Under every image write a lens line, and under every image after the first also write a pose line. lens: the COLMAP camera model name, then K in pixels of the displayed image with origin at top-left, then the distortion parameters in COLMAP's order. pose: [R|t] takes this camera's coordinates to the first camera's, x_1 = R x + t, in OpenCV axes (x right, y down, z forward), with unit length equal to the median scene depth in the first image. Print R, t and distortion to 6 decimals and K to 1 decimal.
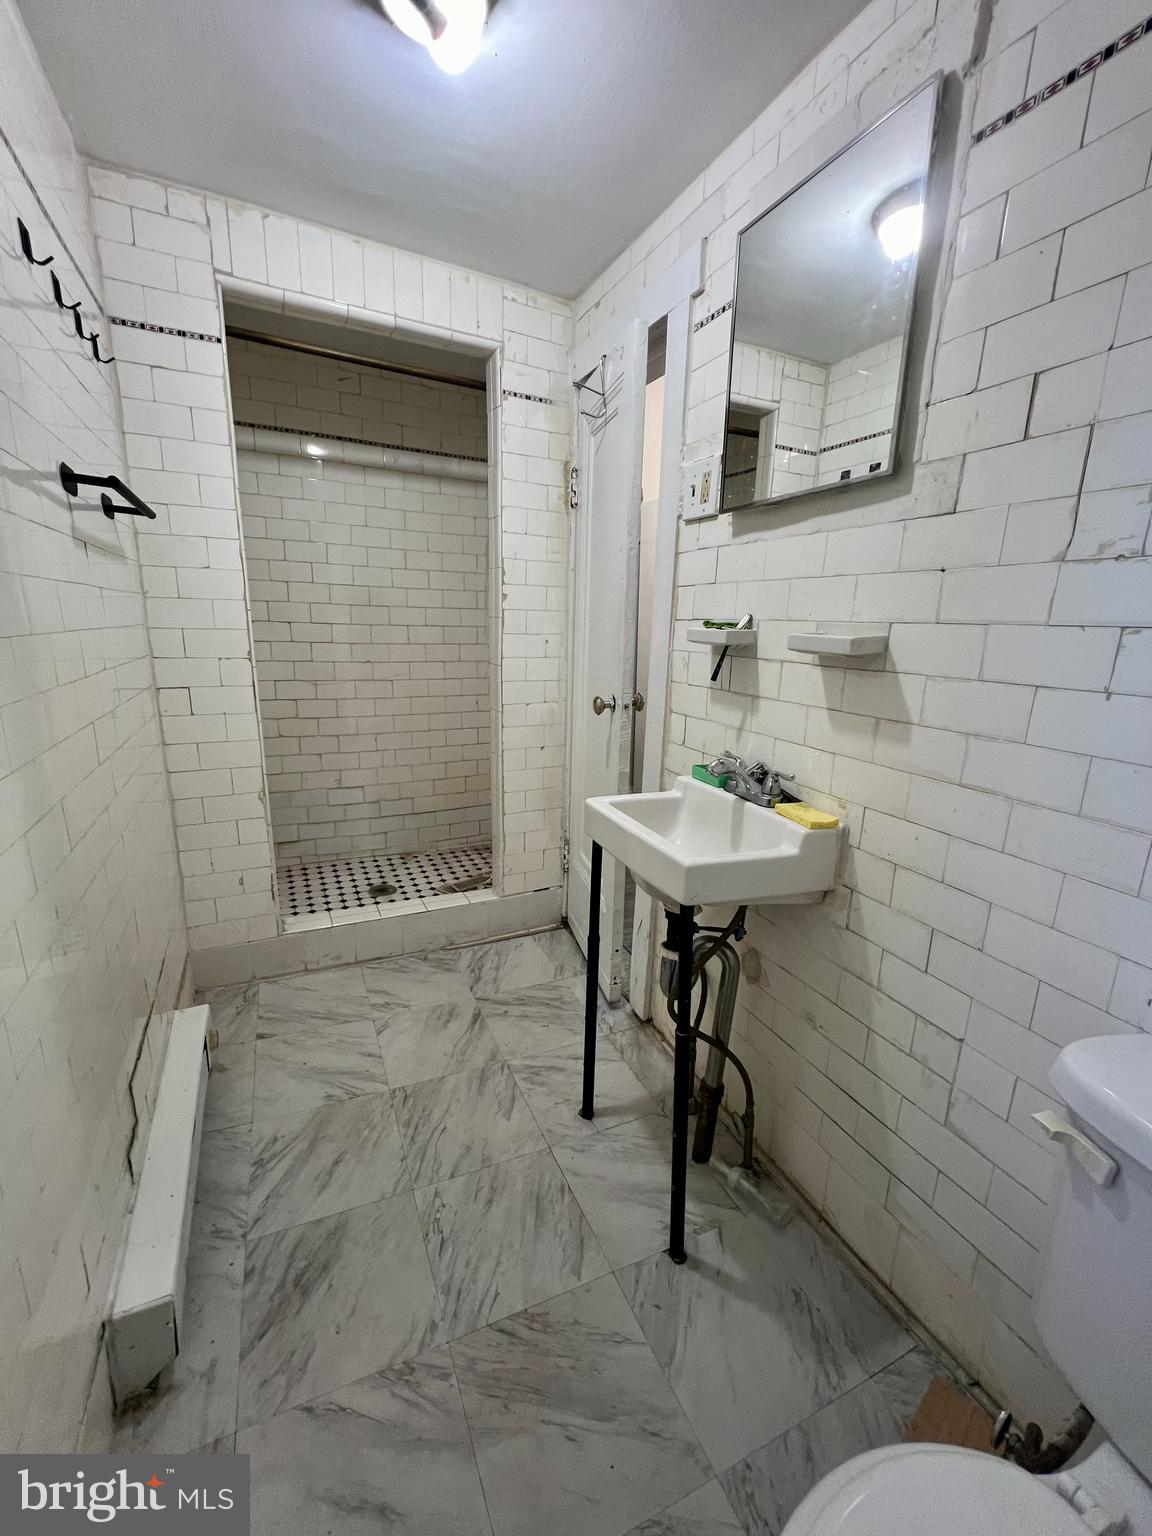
lens RADIAL K [[613.0, 0, 570.2], [0, 613.0, 767.8], [0, 0, 1]] dist [-0.003139, 0.000664]
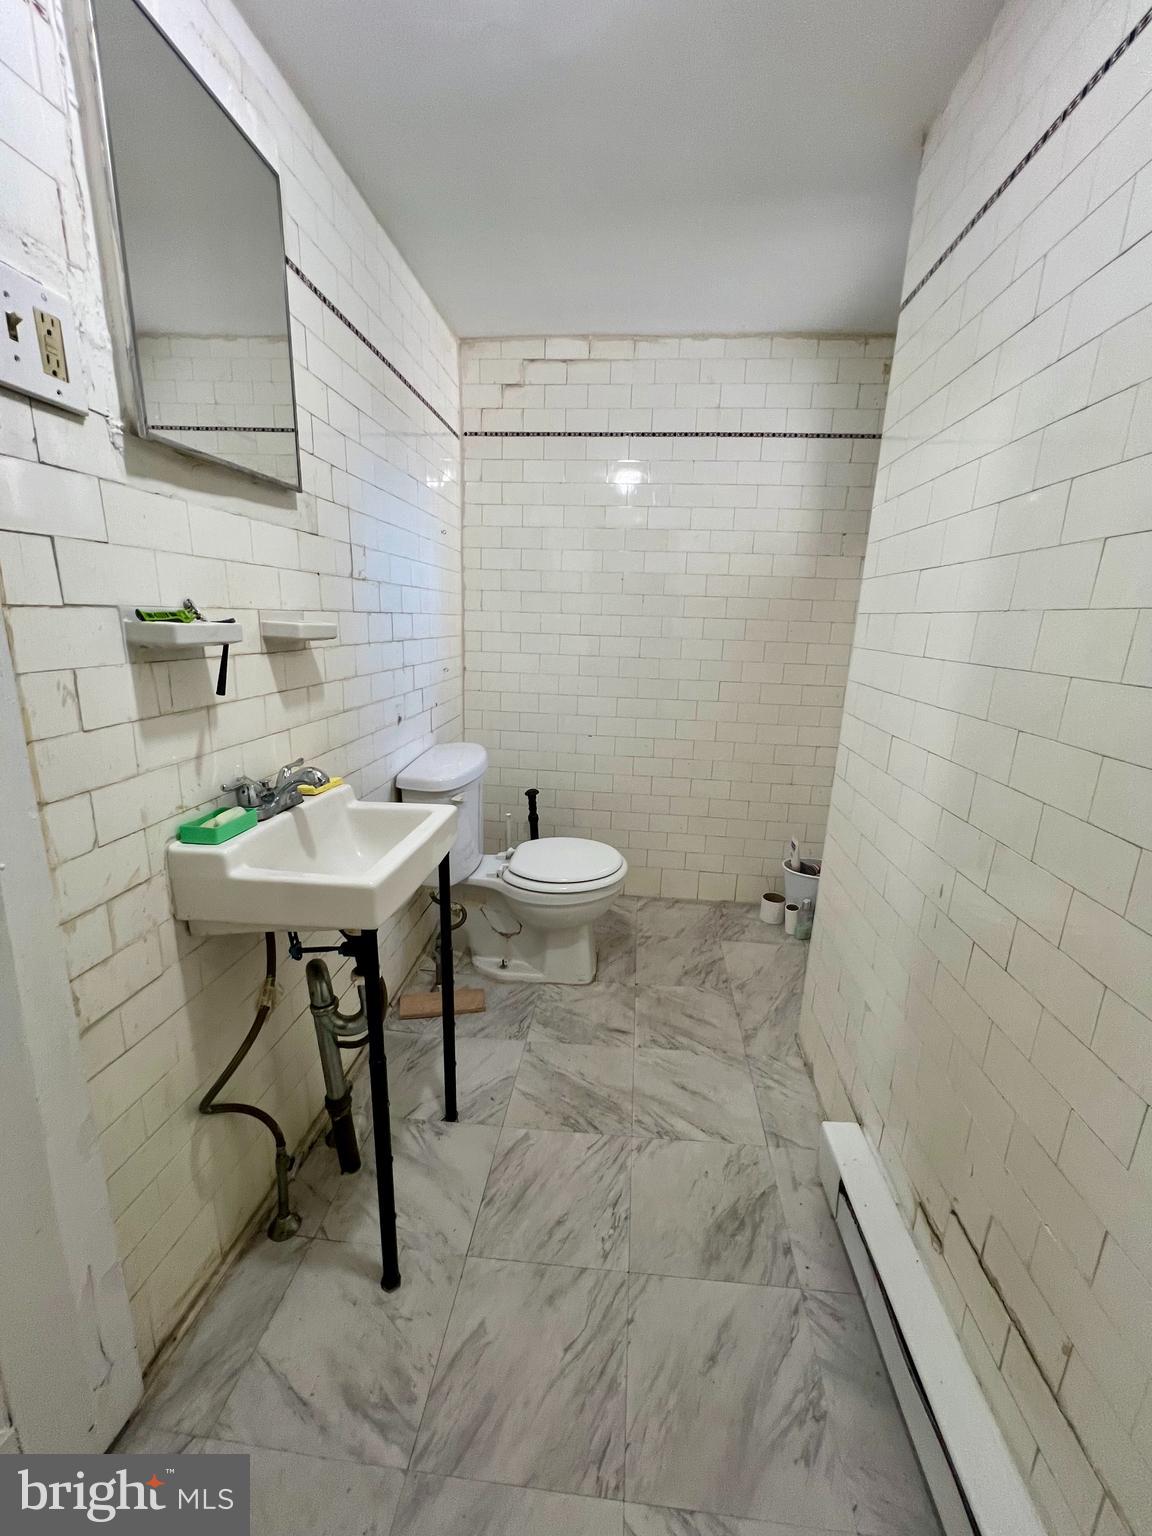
lens RADIAL K [[613.0, 0, 576.8], [0, 613.0, 768.0], [0, 0, 1]] dist [-0.003139, 0.000664]
pose [[-0.857781, -0.171413, 0.484592, -0.507046], [0.069441, 0.895471, 0.439670, -0.369195], [-0.509304, 0.410791, -0.756215, 1.435382]]
